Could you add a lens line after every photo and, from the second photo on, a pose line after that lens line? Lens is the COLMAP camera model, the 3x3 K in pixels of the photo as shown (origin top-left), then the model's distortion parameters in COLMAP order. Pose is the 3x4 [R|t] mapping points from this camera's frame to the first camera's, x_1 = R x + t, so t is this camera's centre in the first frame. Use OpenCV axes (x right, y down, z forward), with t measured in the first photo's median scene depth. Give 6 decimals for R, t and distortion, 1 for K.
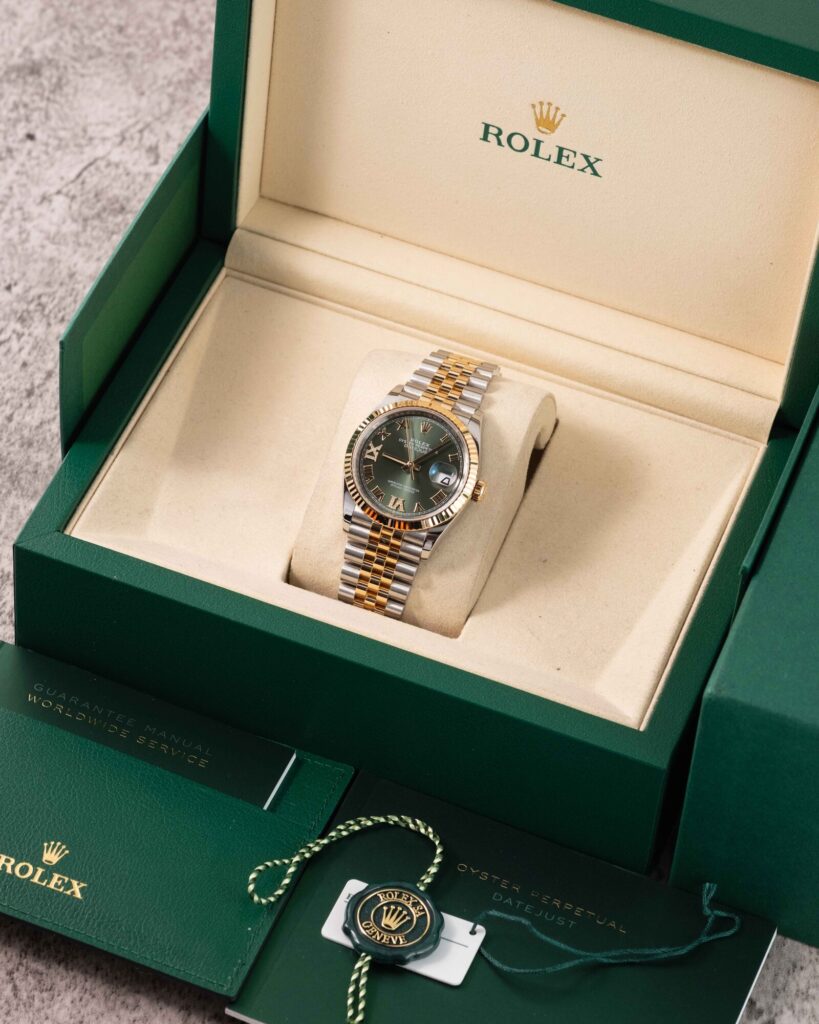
lens RADIAL K [[3690.3, 0, 409.5], [0, 3690.3, 512.0], [0, 0, 1]] dist [0.283823, 0.163546]
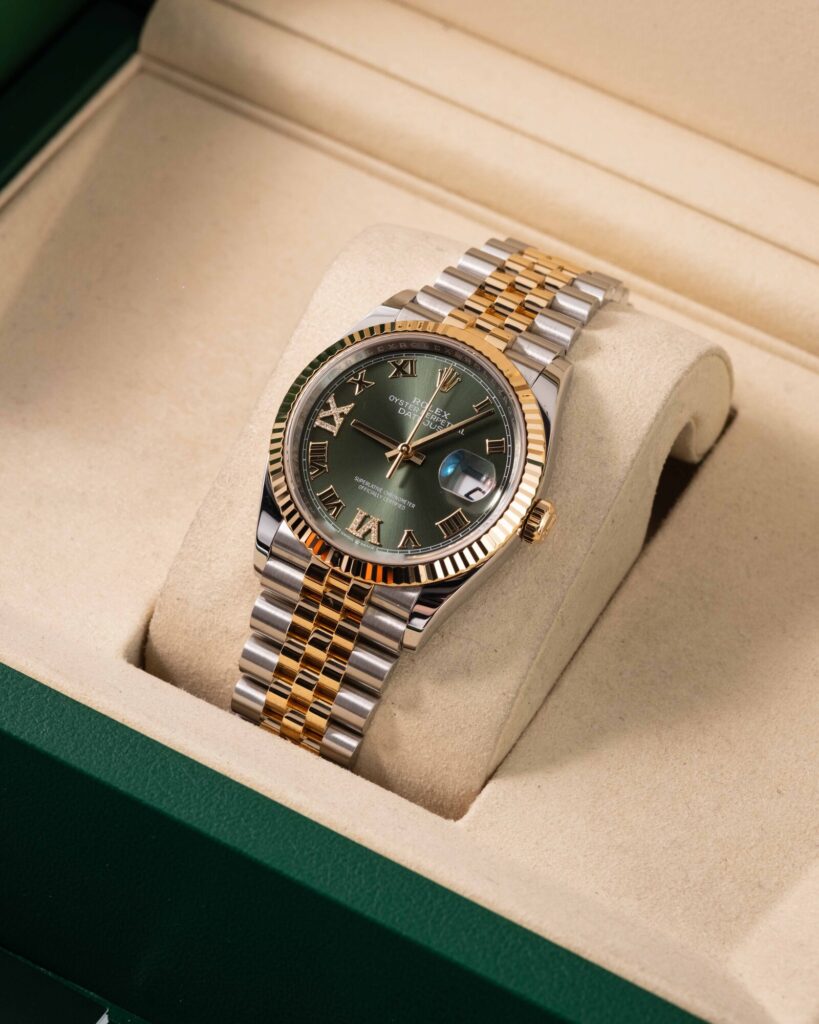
lens RADIAL K [[3690.3, 0, 409.5], [0, 3690.3, 512.0], [0, 0, 1]] dist [0.283823, 0.163546]
pose [[0.987988, 0.118051, -0.099723, 0.049842], [-0.122130, 0.991868, -0.035818, 0.012378], [0.094683, 0.047567, 0.994370, 0.516606]]
